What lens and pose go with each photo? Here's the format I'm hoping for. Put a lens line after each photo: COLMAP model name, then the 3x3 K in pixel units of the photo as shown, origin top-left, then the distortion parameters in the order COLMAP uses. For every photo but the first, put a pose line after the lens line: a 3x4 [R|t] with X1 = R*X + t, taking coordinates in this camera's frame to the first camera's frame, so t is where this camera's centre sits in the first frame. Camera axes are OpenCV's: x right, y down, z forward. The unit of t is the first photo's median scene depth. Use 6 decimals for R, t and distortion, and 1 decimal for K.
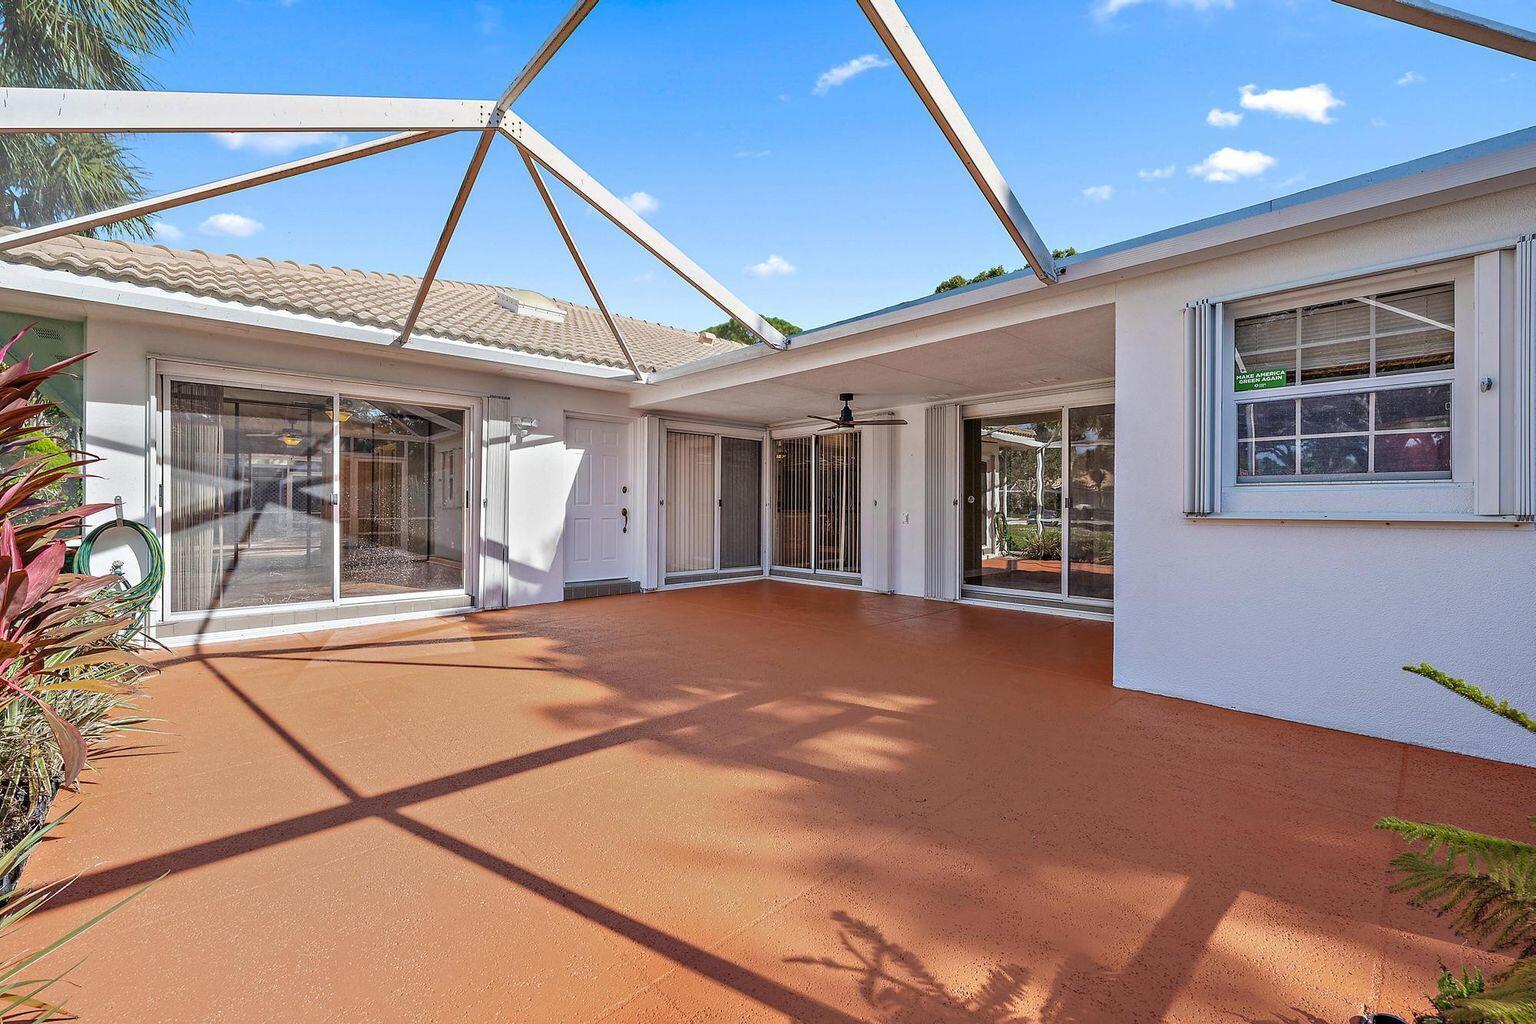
lens RADIAL K [[649.1, 0, 771.3], [0, 649.1, 499.0], [0, 0, 1]] dist [-0.000444, 0.000173]
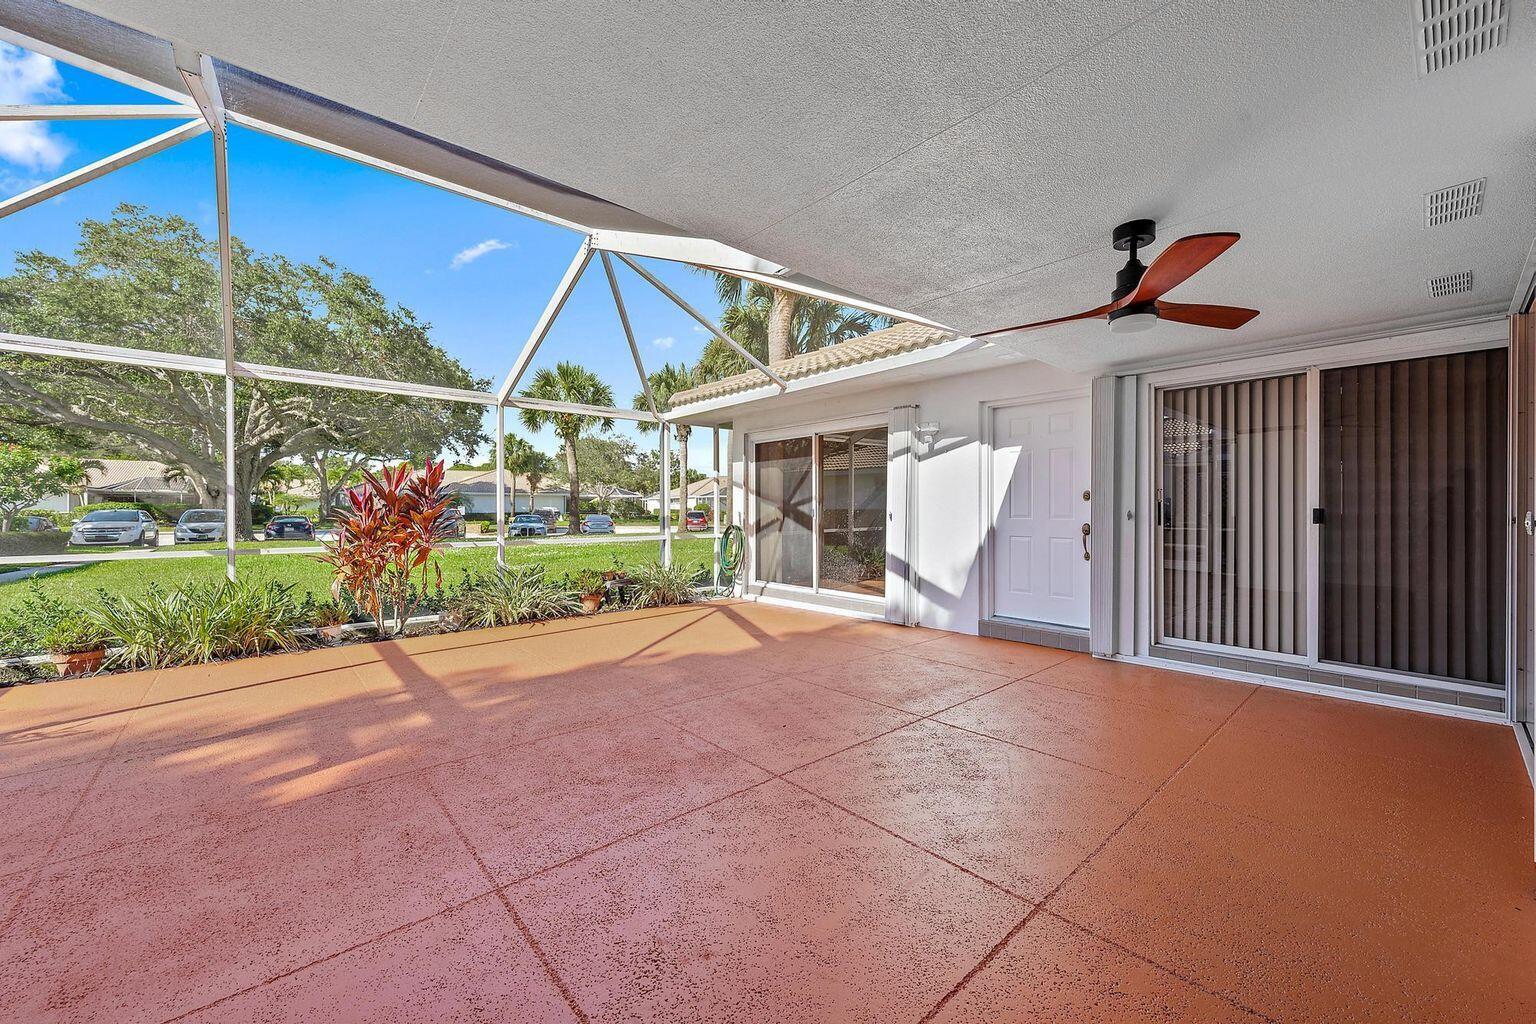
lens RADIAL K [[585.6, 0, 764.2], [0, 585.6, 509.9], [0, 0, 1]] dist [-0.001890, -0.000124]
pose [[-0.049307, -0.002201, -0.998781, 0.470285], [0.018635, 0.999821, -0.003123, -0.005777], [0.998610, -0.018766, -0.049258, 0.838813]]
